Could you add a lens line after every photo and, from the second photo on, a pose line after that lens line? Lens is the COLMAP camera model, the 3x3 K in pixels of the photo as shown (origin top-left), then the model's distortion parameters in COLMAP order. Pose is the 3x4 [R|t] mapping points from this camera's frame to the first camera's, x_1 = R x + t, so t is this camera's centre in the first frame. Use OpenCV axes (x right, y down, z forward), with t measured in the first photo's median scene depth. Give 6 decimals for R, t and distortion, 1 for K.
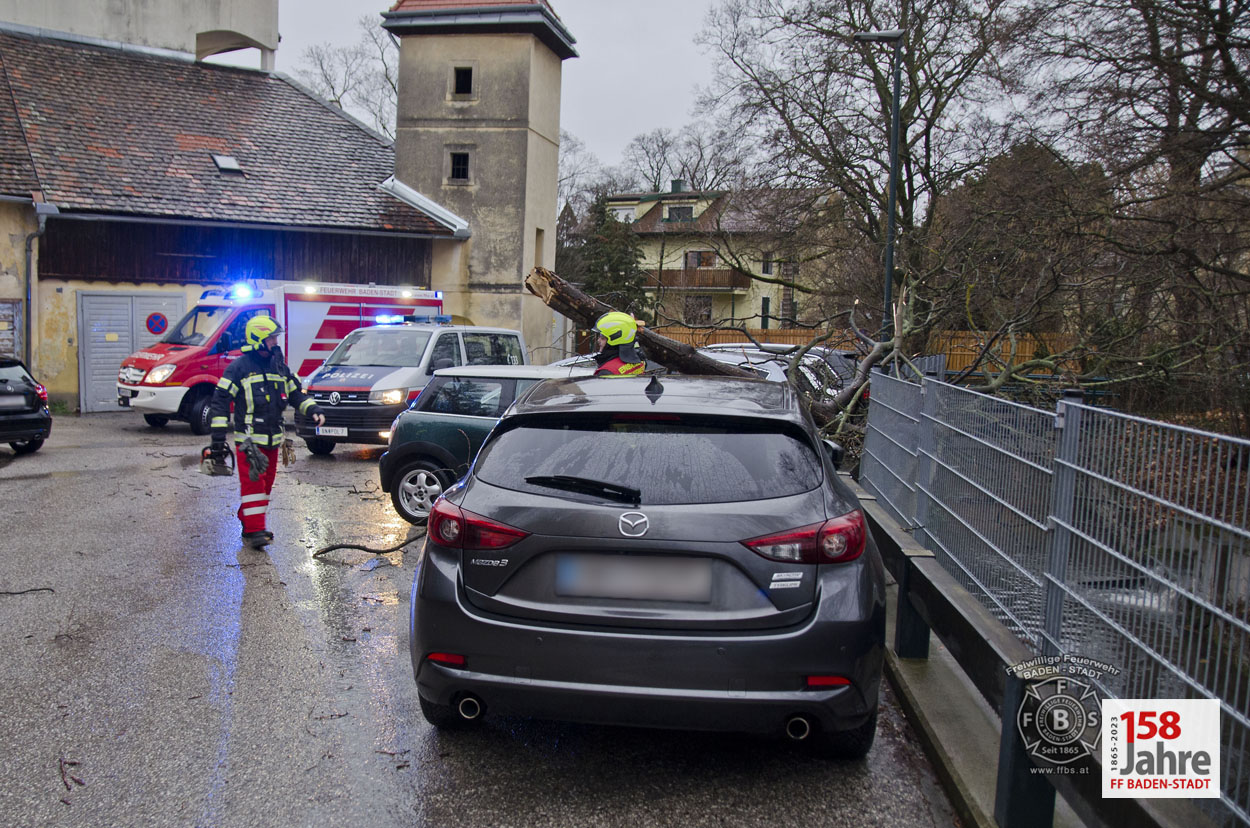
lens RADIAL K [[1112.2, 0, 512.2], [0, 1112.2, 459.3], [0, 0, 1]] dist [-0.125008, 0.107898]
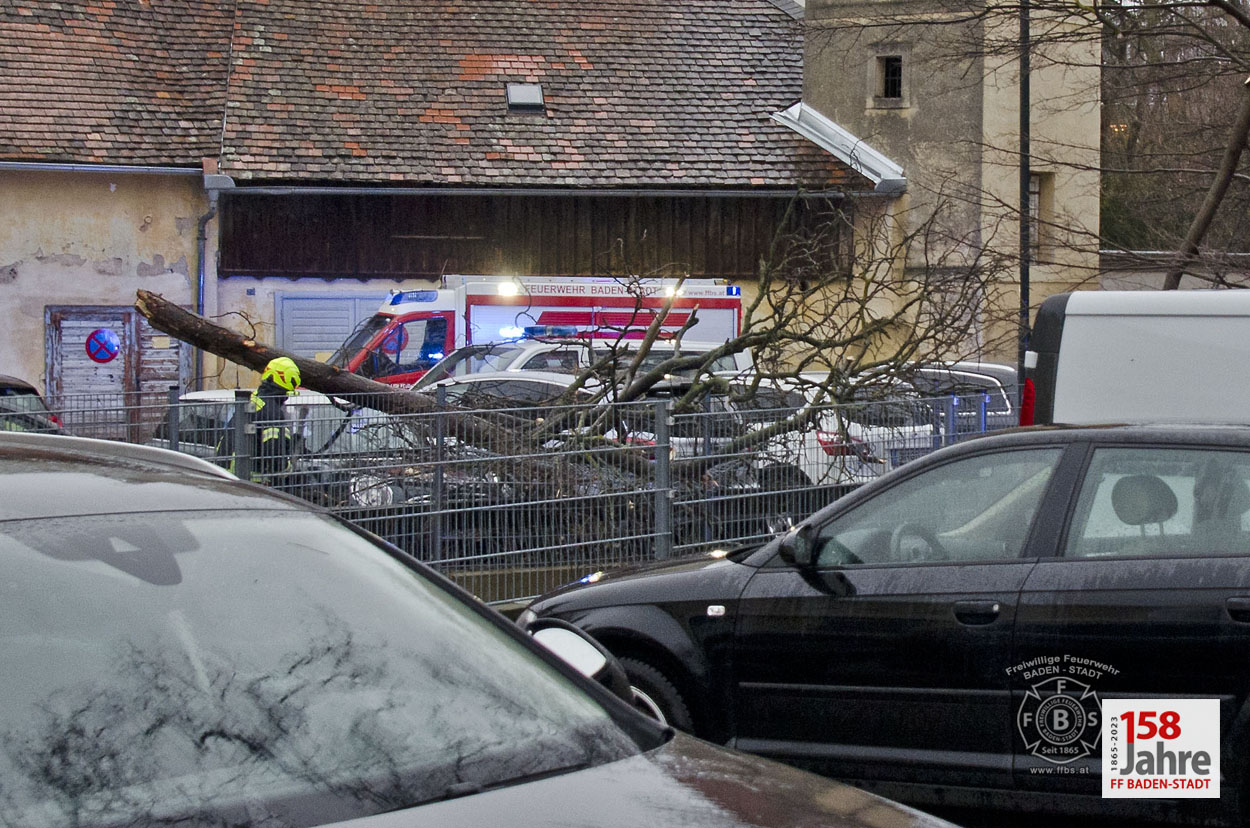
lens RADIAL K [[2392.3, 0, 809.2], [0, 2392.3, 413.6], [0, 0, 1]] dist [-0.085459, -0.050922]
pose [[0.911677, 0.000152, -0.410908, 0.466561], [-0.035791, 0.996229, -0.079040, 0.028209], [0.409346, 0.086765, 0.908244, -0.214474]]
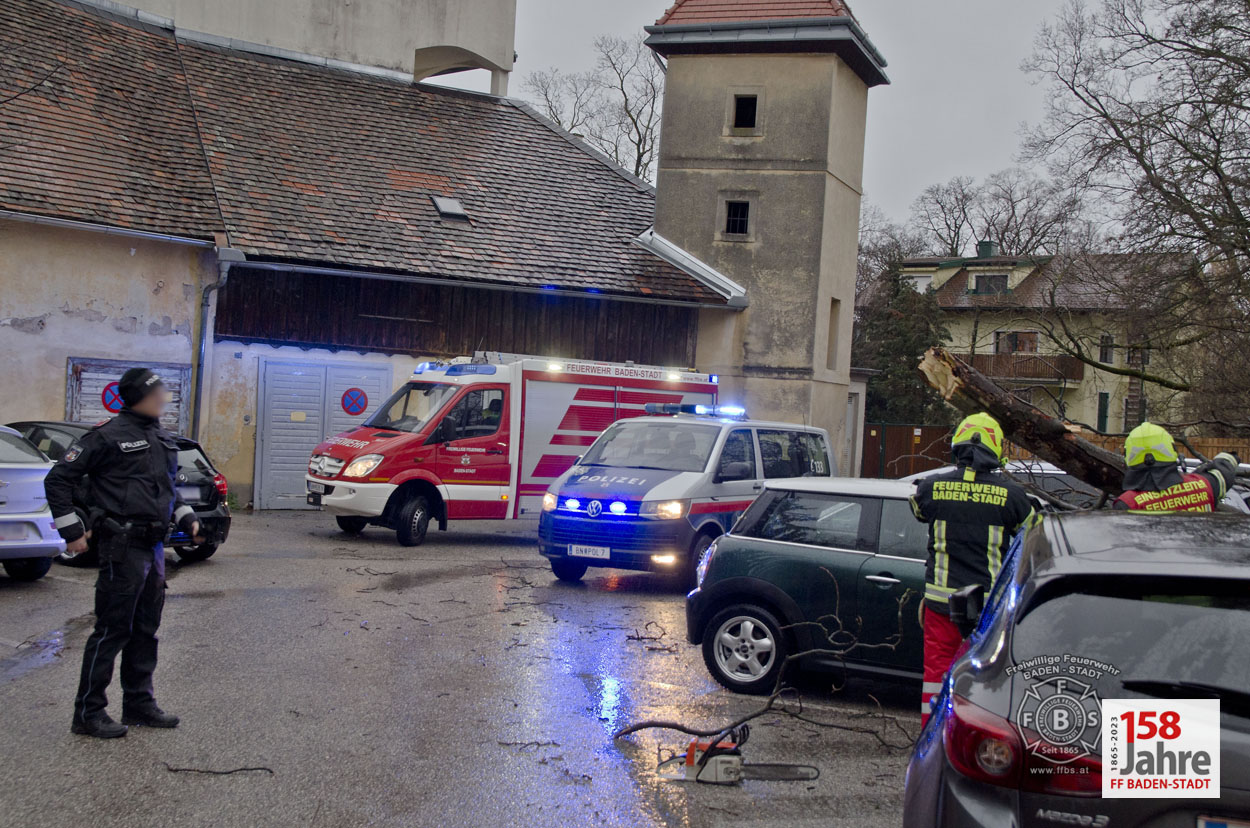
lens RADIAL K [[1382.0, 0, 590.5], [0, 1382.0, 413.1], [0, 0, 1]] dist [-0.030524, 0.038541]
pose [[0.992434, 0.033146, -0.118219, -0.030729], [-0.047239, 0.991832, -0.118477, -0.004139], [0.113327, 0.123165, 0.985894, 0.027811]]
